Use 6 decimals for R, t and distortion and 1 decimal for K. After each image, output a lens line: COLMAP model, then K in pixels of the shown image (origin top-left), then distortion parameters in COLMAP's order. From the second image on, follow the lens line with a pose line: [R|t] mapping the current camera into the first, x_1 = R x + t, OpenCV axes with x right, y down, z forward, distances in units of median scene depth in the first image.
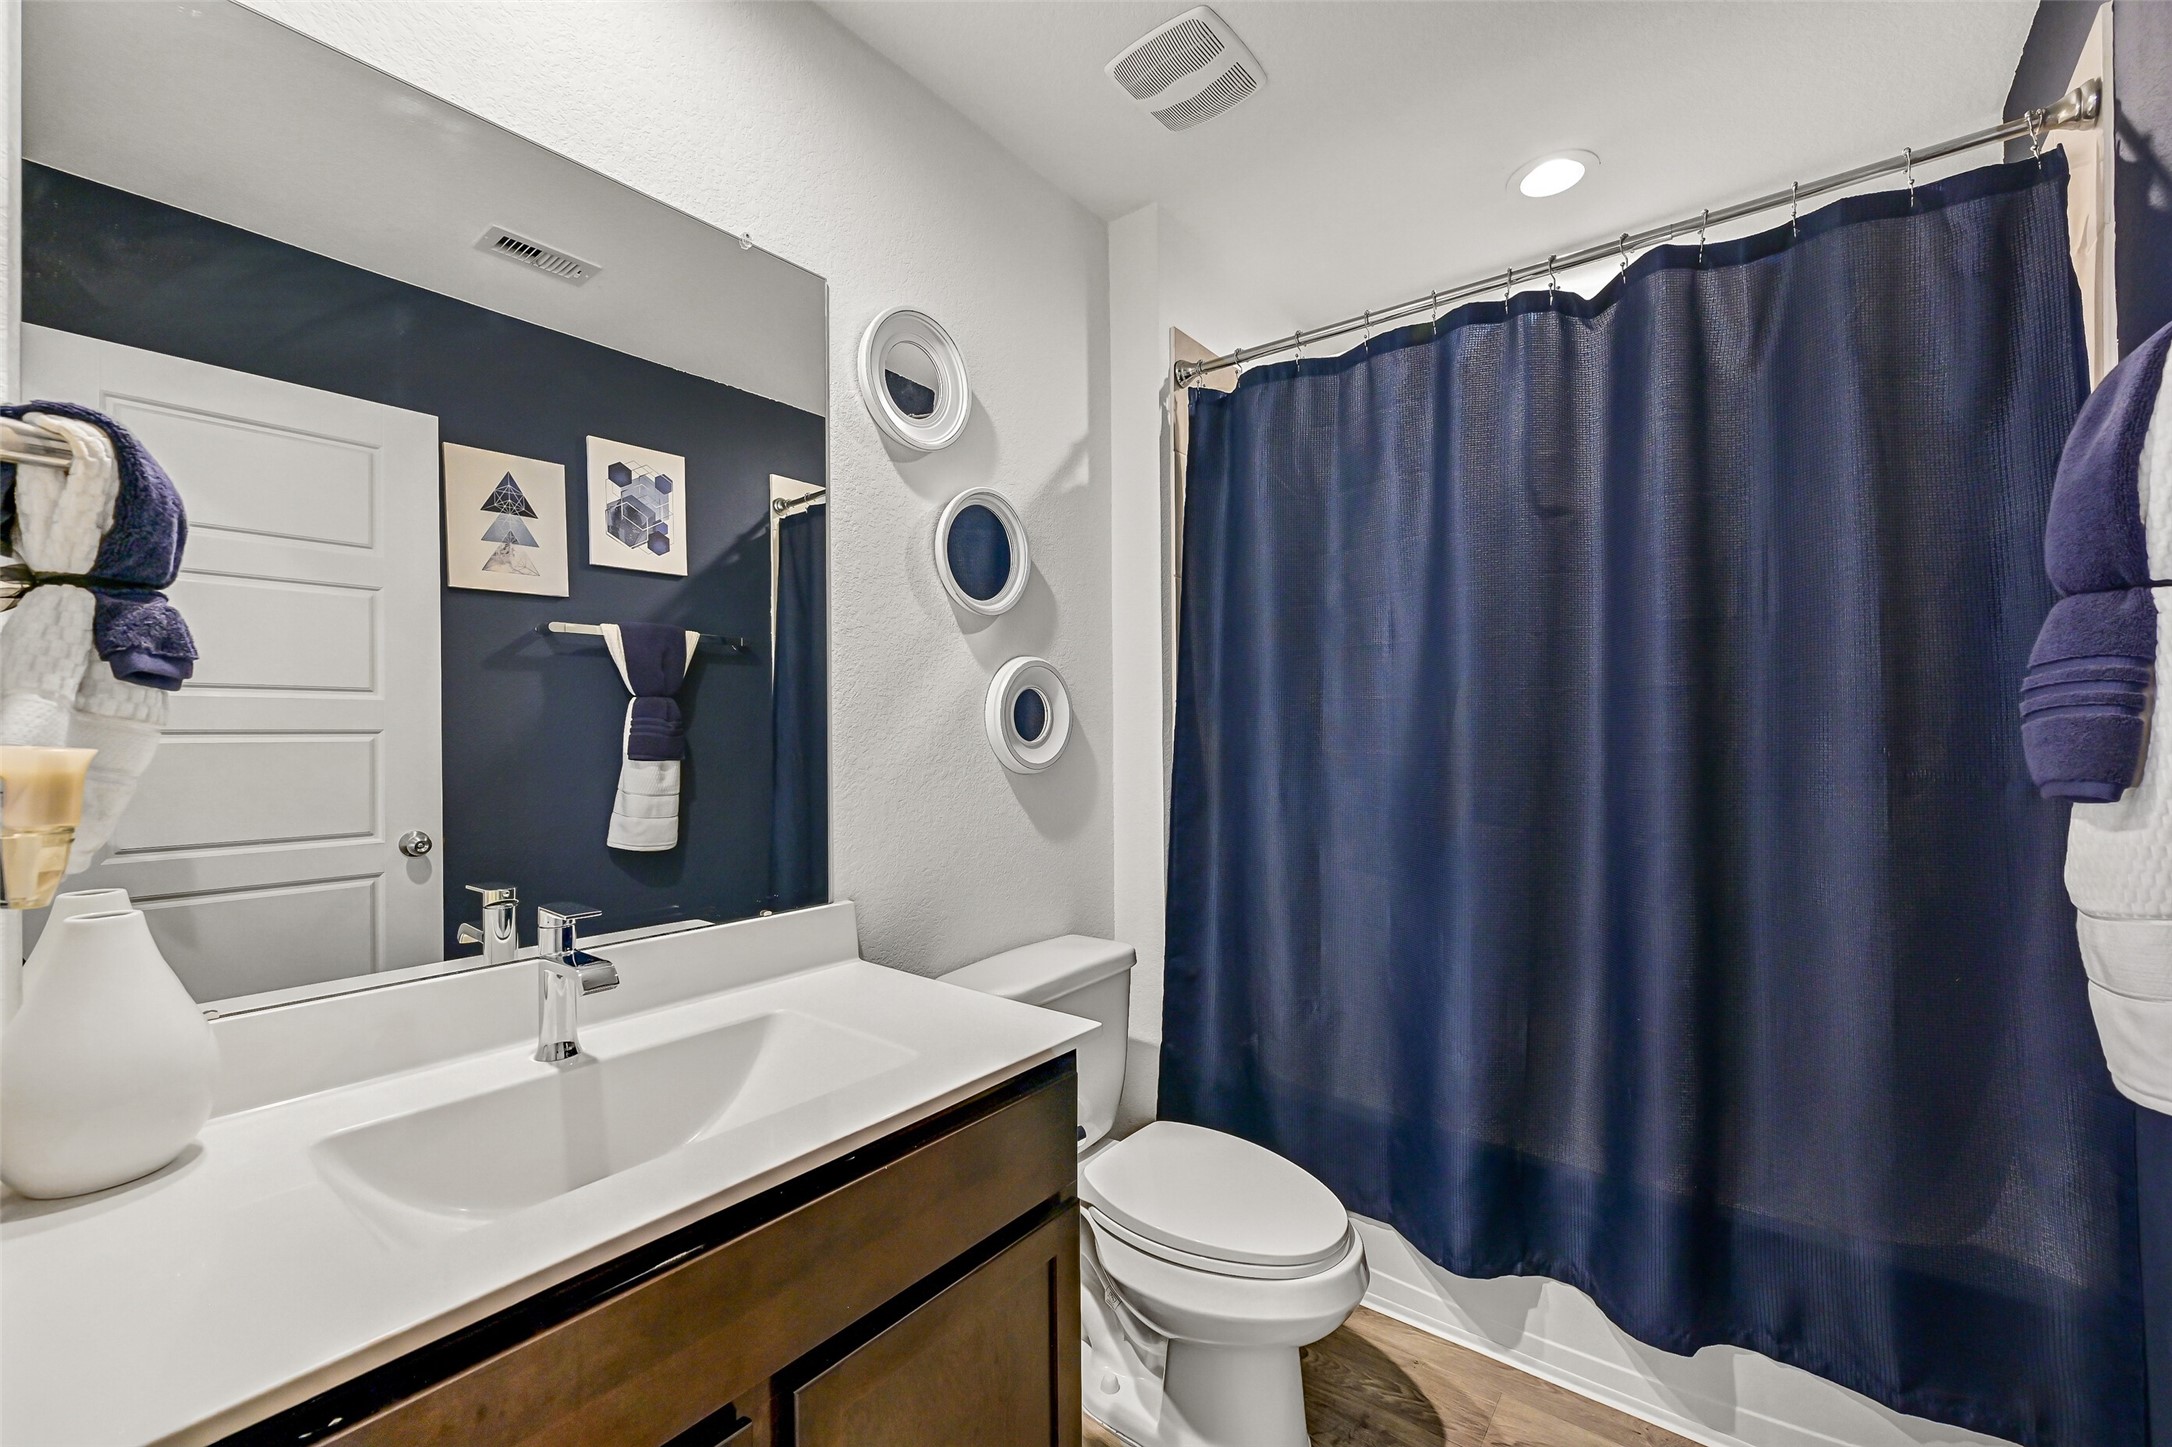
lens RADIAL K [[878.9, 0, 1086.2], [0, 878.9, 727.3], [0, 0, 1]] dist [-0.001371, 0.001179]
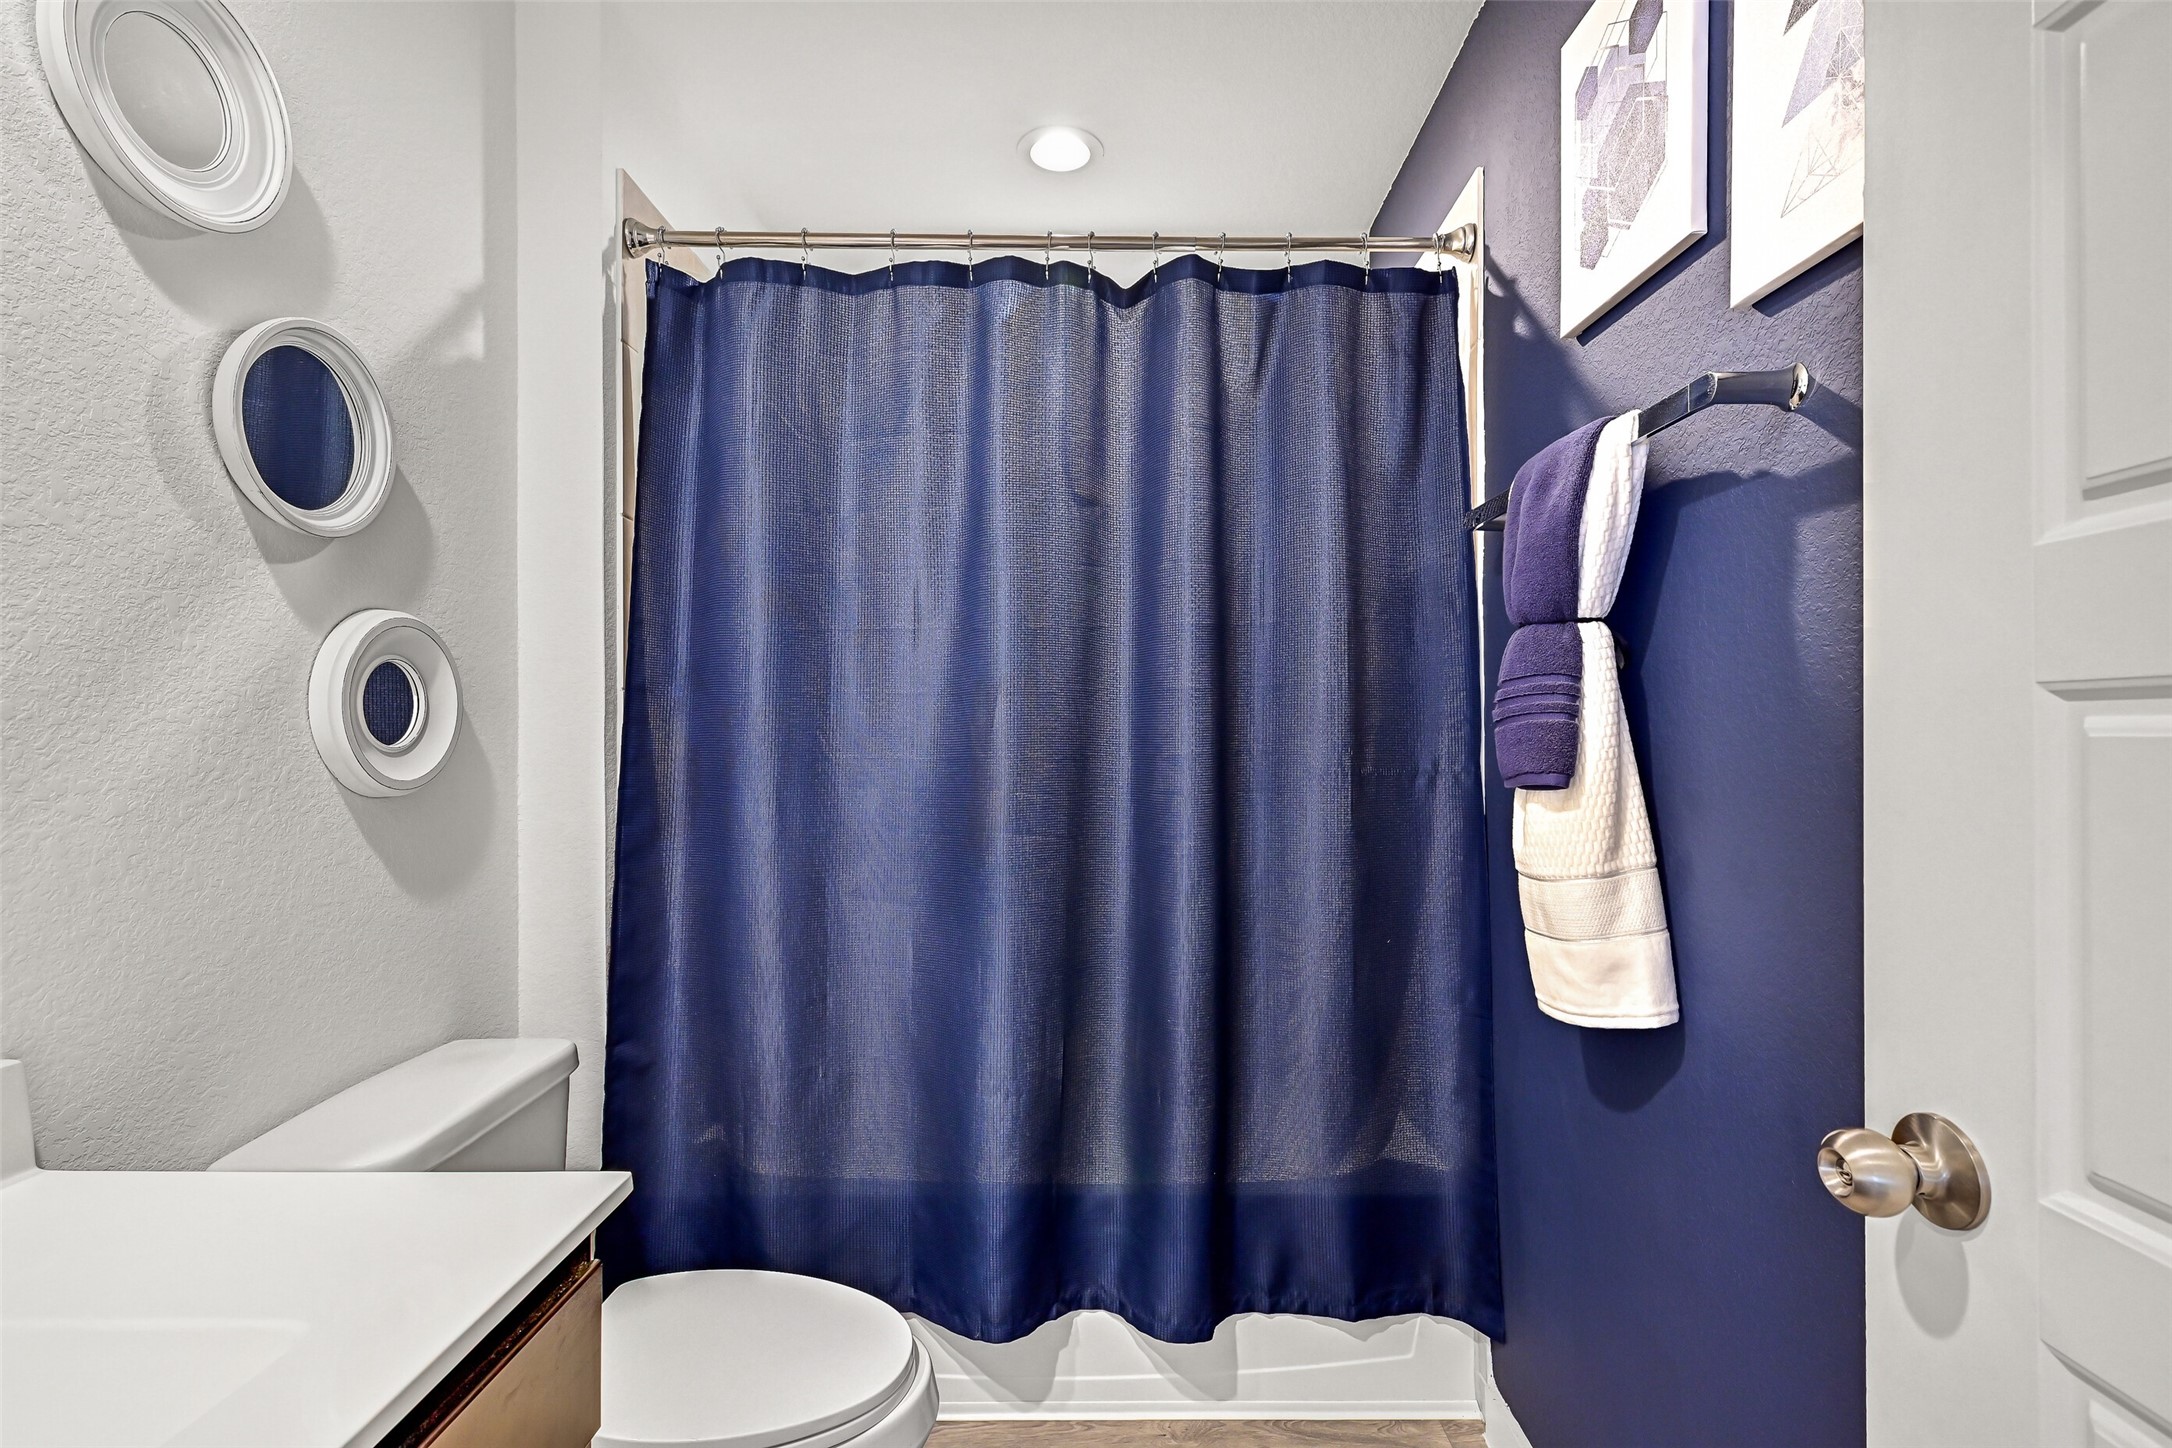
lens RADIAL K [[1001.5, 0, 1087.9], [0, 1001.5, 727.8], [0, 0, 1]] dist [0.000014, 0.001025]
pose [[0.781830, 0.006512, 0.623457, -0.138908], [-0.006561, 0.999976, -0.002217, 0.002006], [-0.623457, -0.002357, 0.781854, 0.149190]]
